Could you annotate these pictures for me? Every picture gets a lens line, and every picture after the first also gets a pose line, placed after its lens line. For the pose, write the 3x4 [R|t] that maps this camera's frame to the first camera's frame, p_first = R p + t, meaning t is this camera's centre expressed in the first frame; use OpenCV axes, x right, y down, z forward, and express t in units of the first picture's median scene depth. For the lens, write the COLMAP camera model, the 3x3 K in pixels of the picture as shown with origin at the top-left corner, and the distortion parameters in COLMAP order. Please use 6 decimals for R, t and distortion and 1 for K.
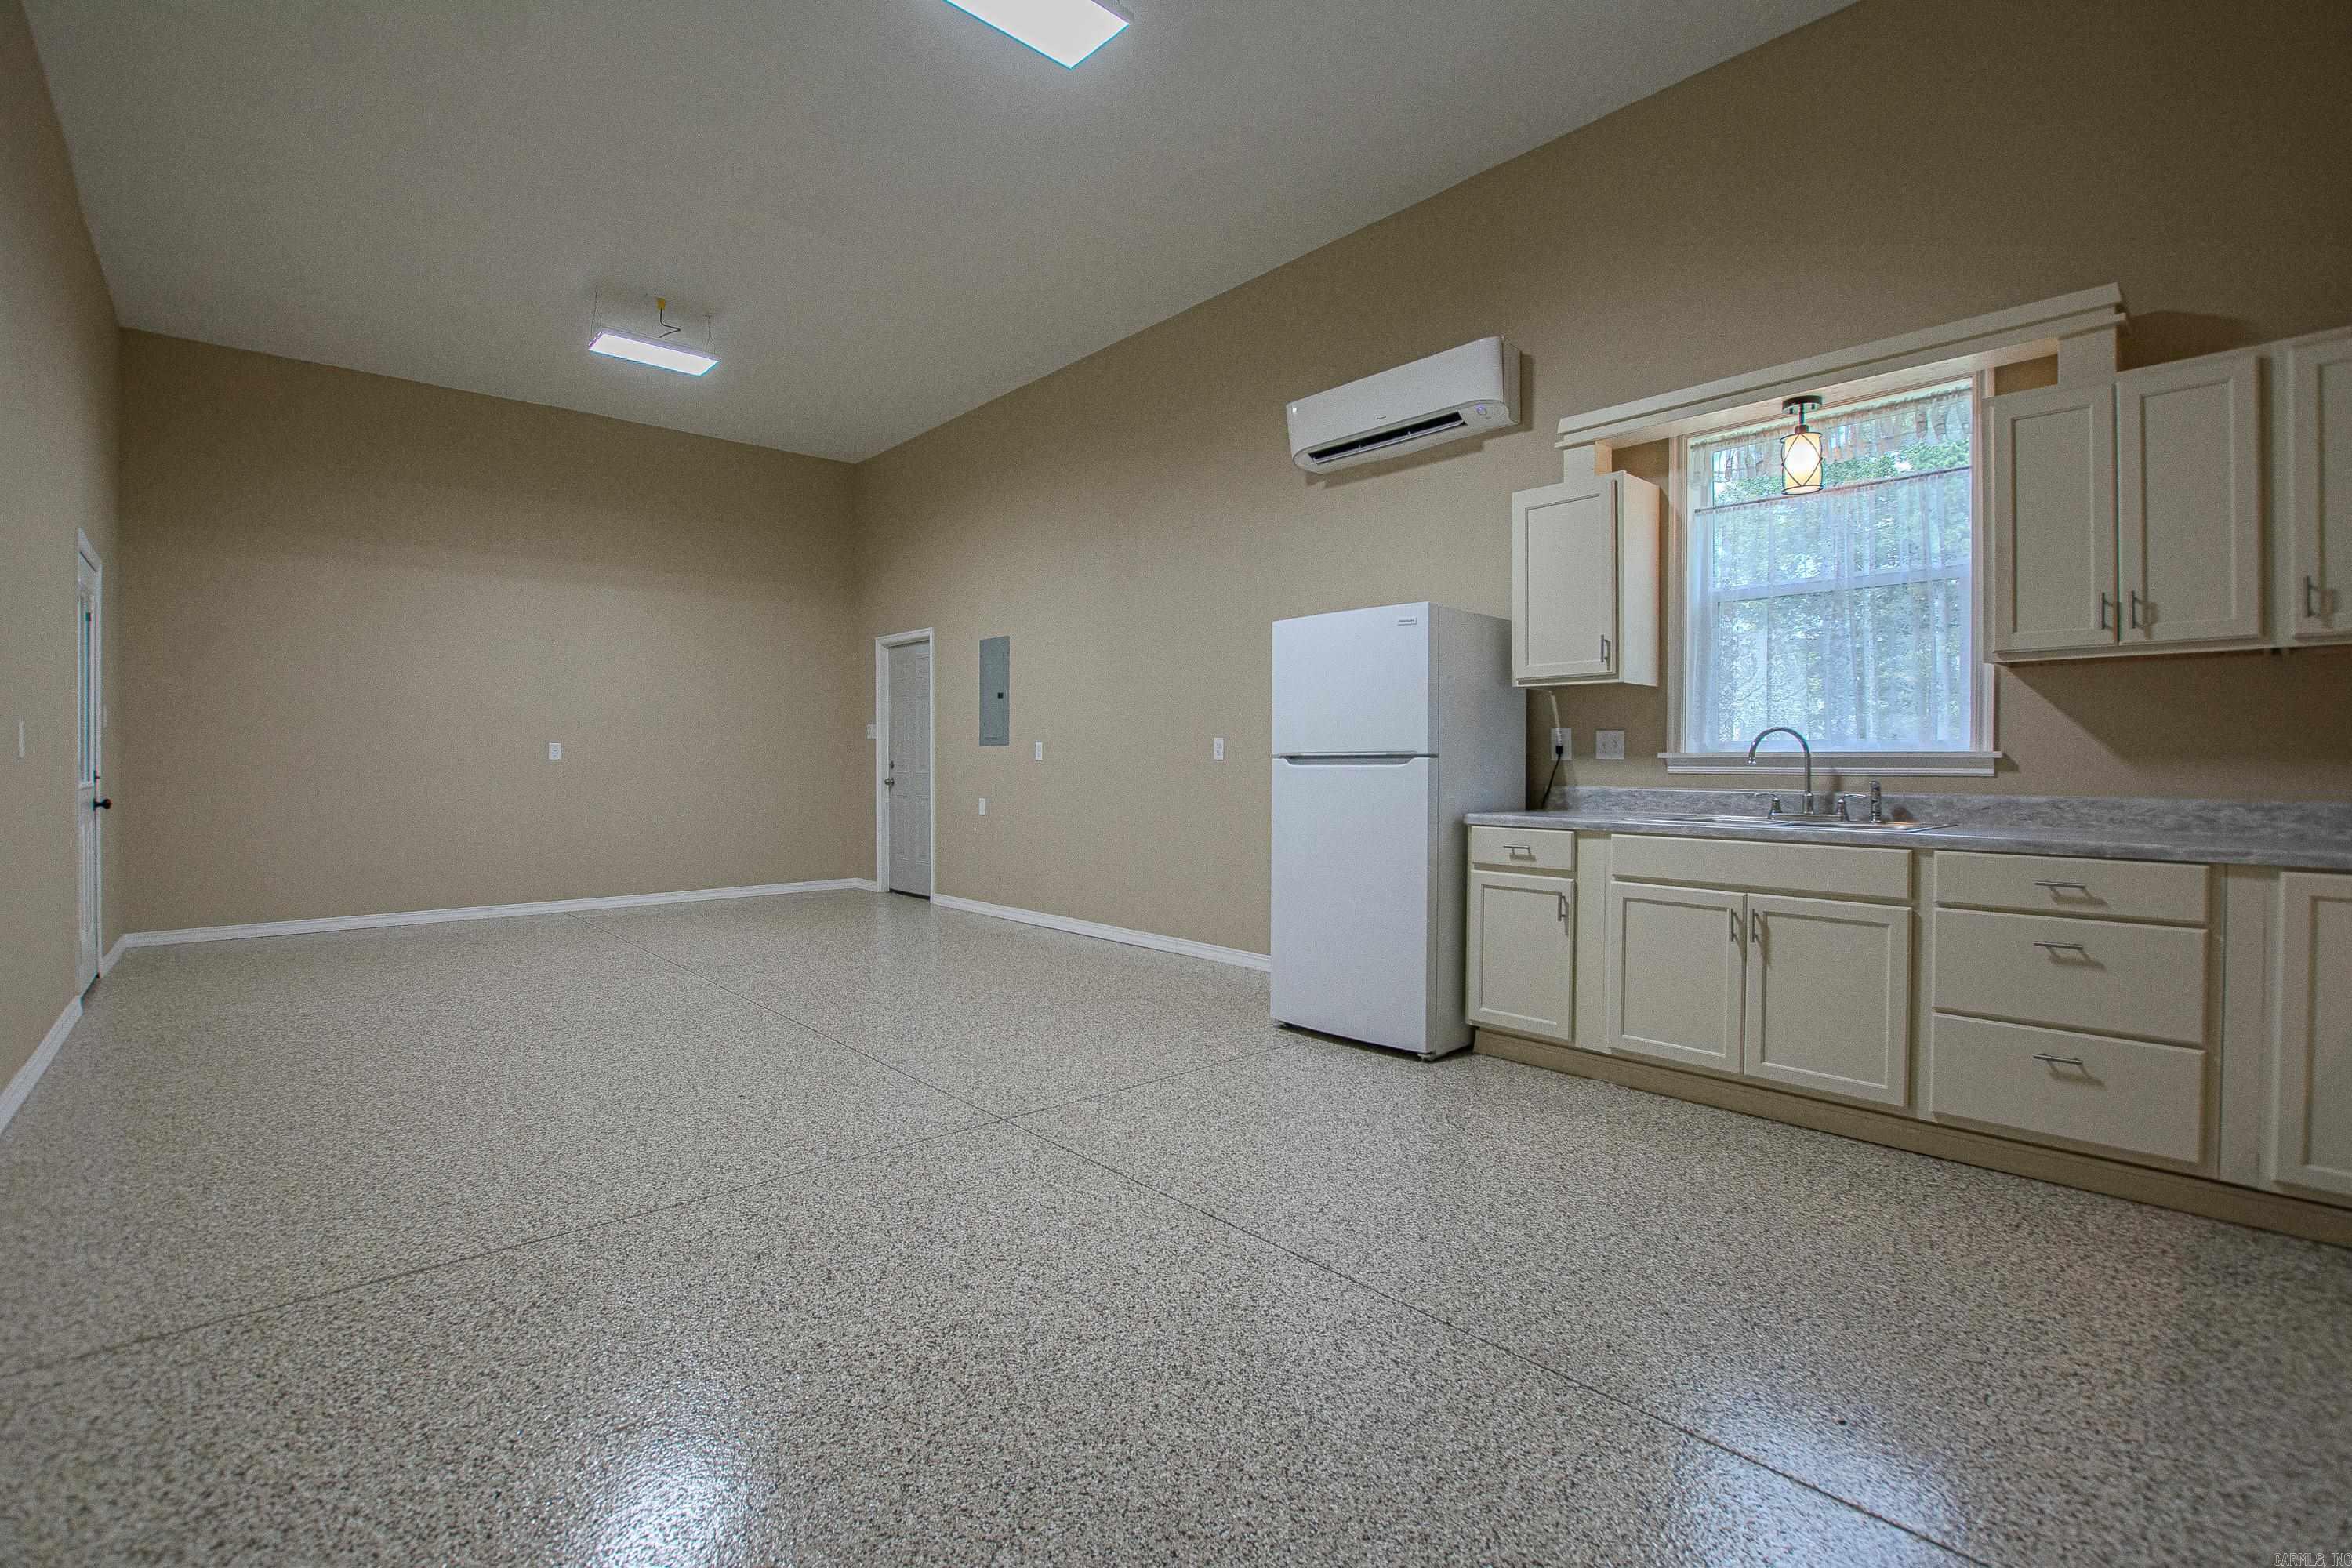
lens RADIAL K [[1053.2, 0, 1187.3], [0, 1053.2, 767.9], [0, 0, 1]] dist [-0.025387, 0.000648]
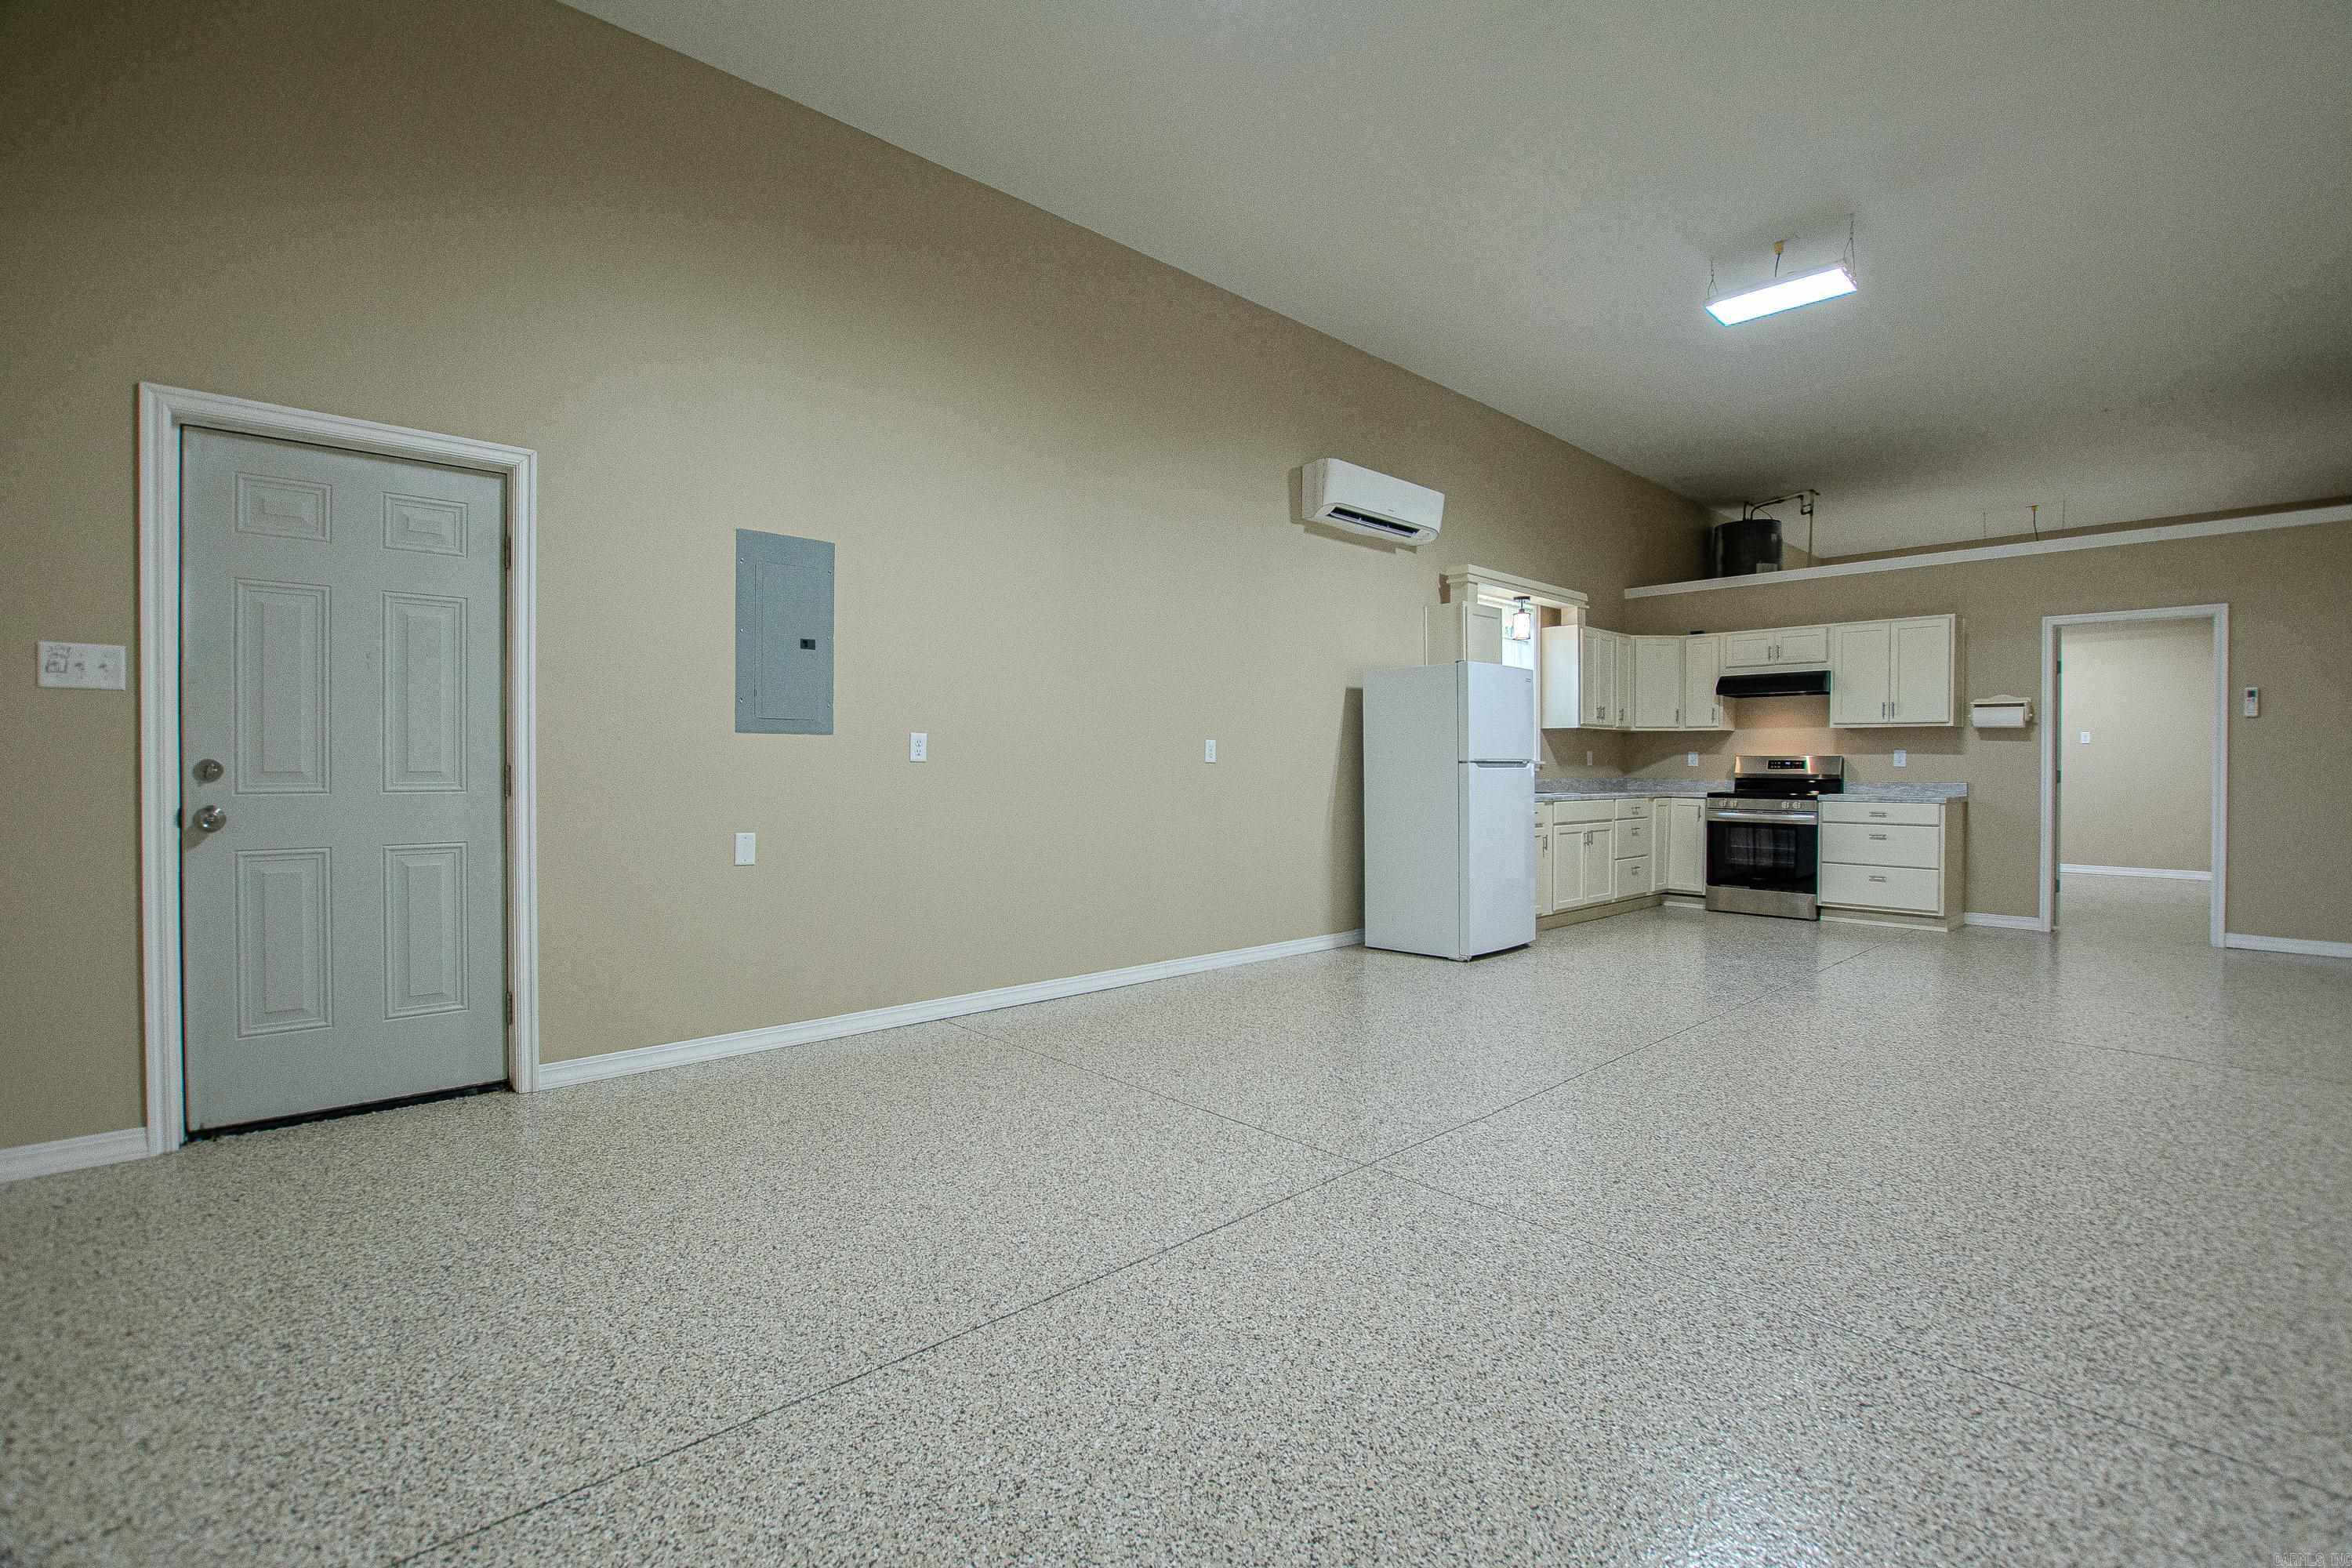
lens RADIAL K [[1053.2, 0, 1187.3], [0, 1053.2, 767.9], [0, 0, 1]] dist [-0.025387, 0.000648]
pose [[-0.011286, -0.003496, 0.999930, -1.539082], [0.002290, 0.999991, 0.003522, -0.009875], [-0.999934, 0.002330, -0.011278, 1.683104]]
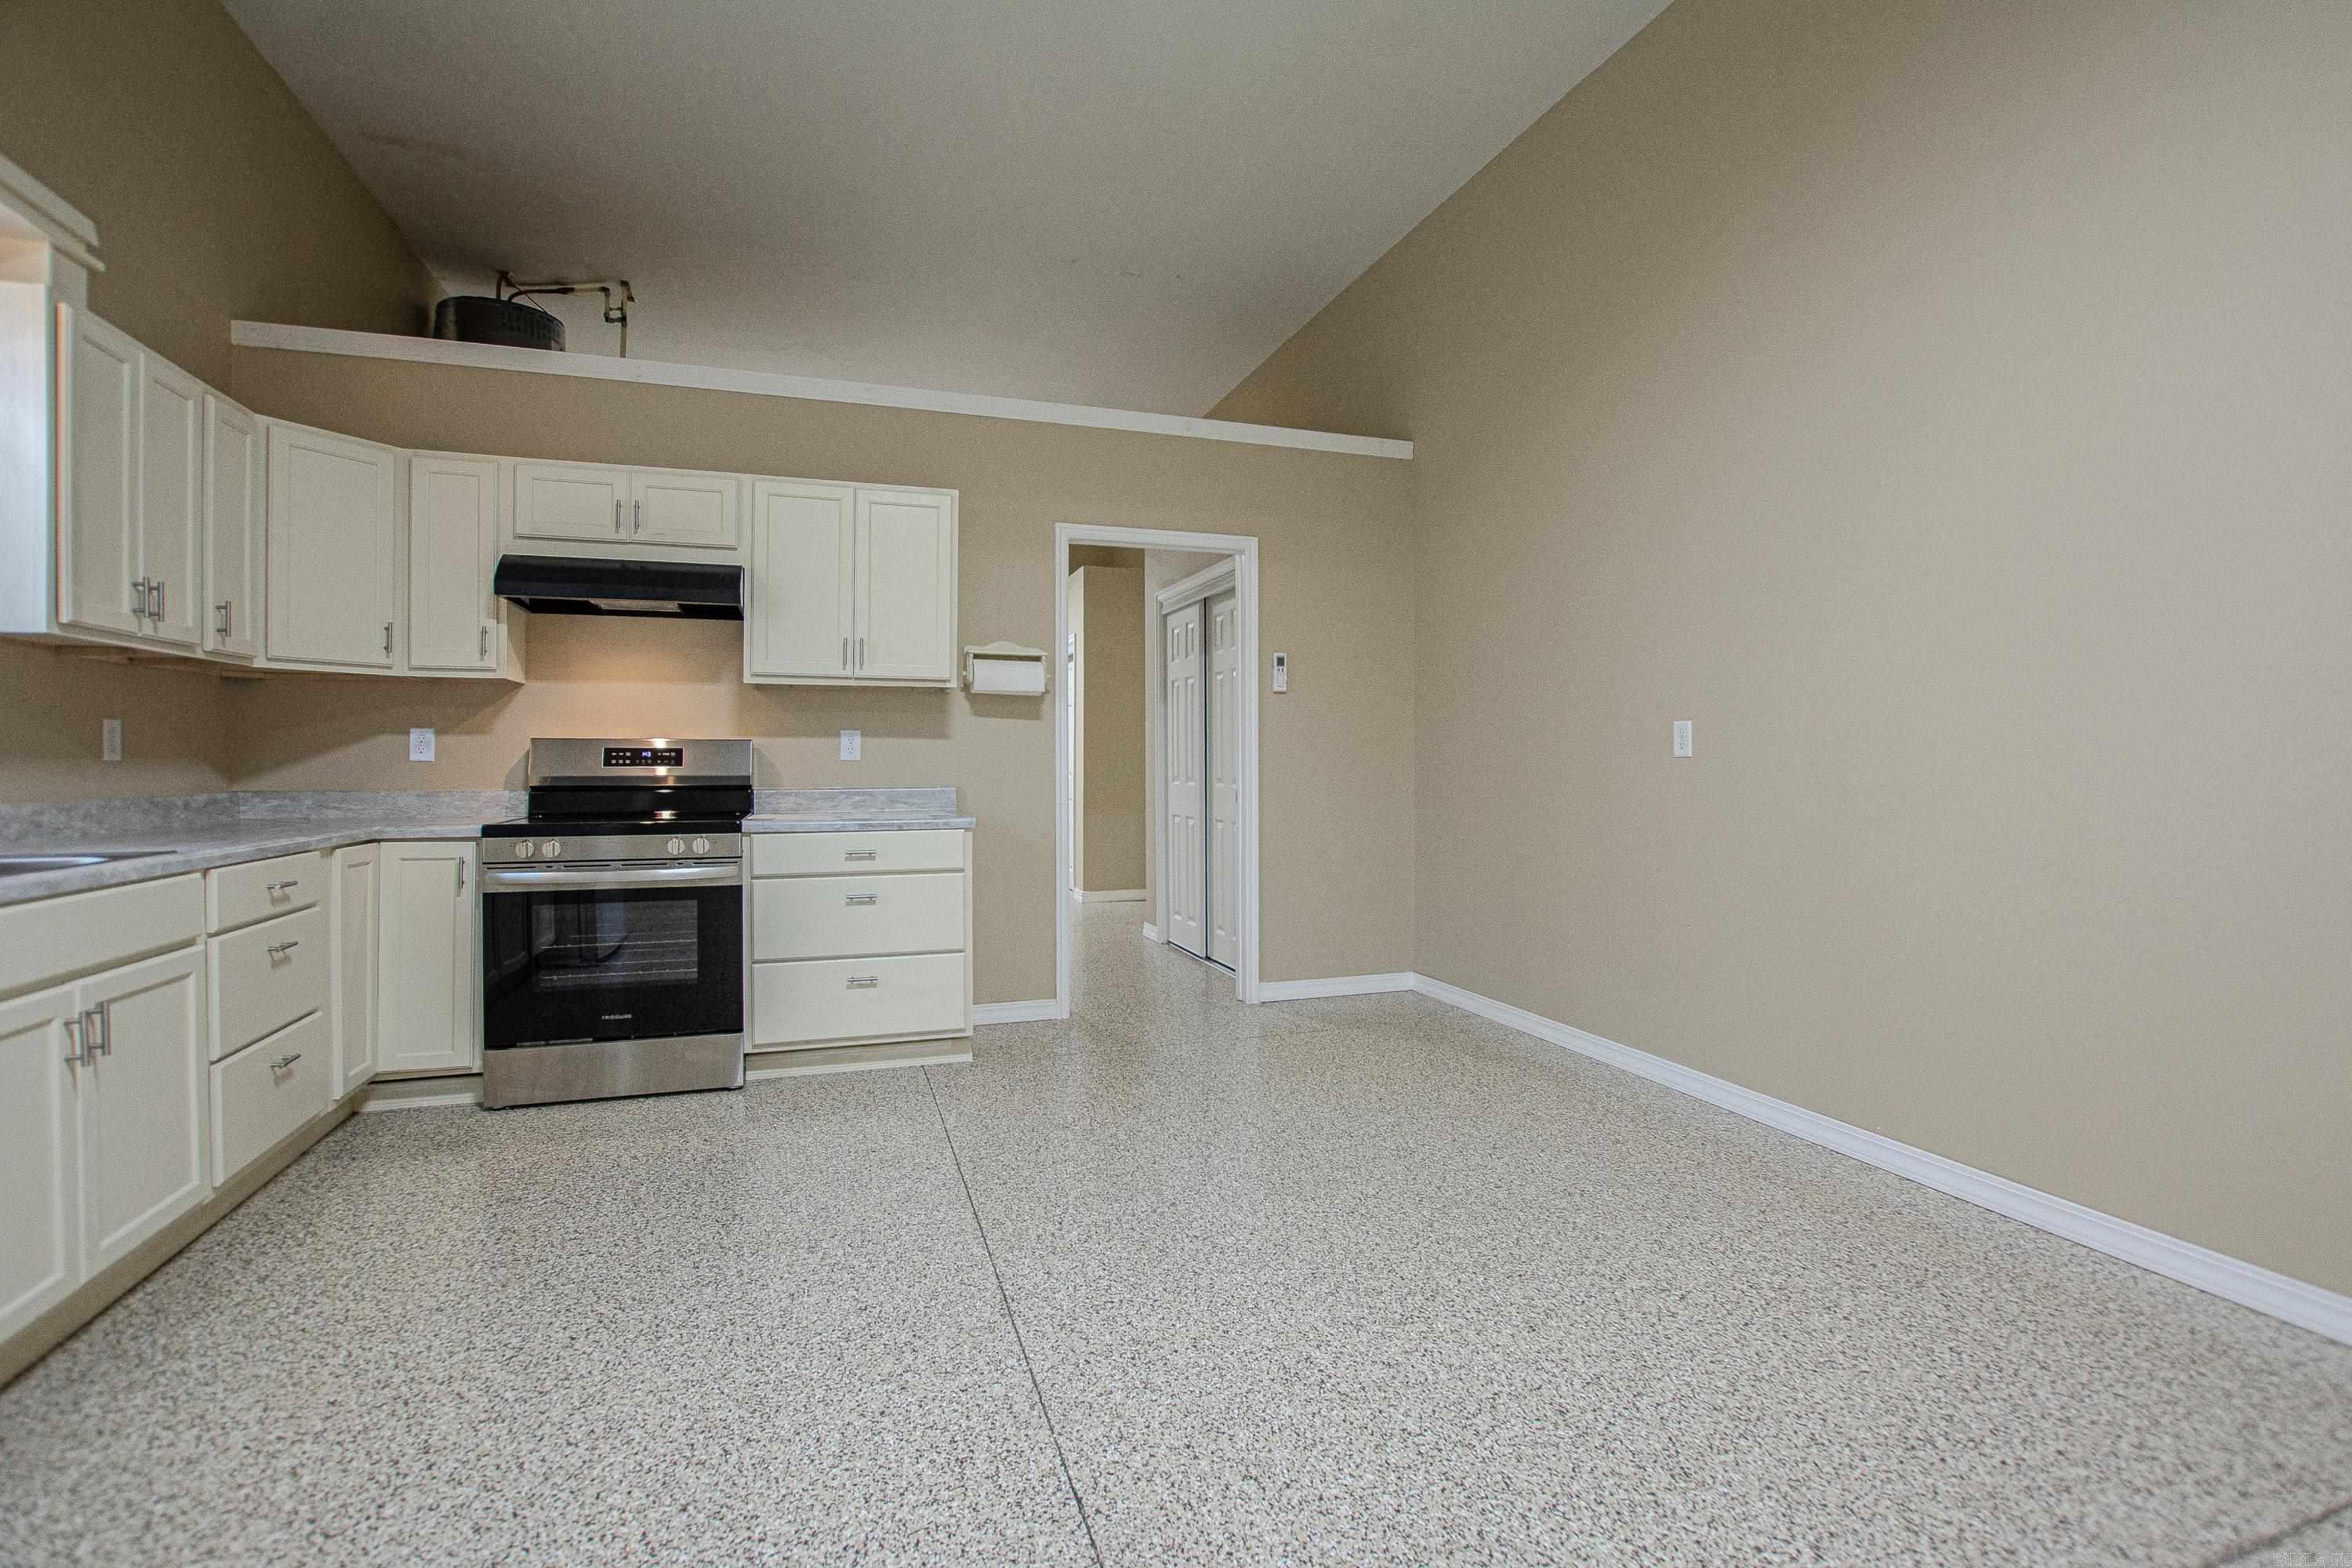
lens RADIAL K [[1053.2, 0, 1187.3], [0, 1053.2, 767.9], [0, 0, 1]] dist [-0.025387, 0.000648]
pose [[-0.919814, -0.001349, 0.392353, -0.244385], [0.003578, 0.999924, 0.011825, -0.005740], [-0.392339, 0.012280, -0.919739, 1.144223]]
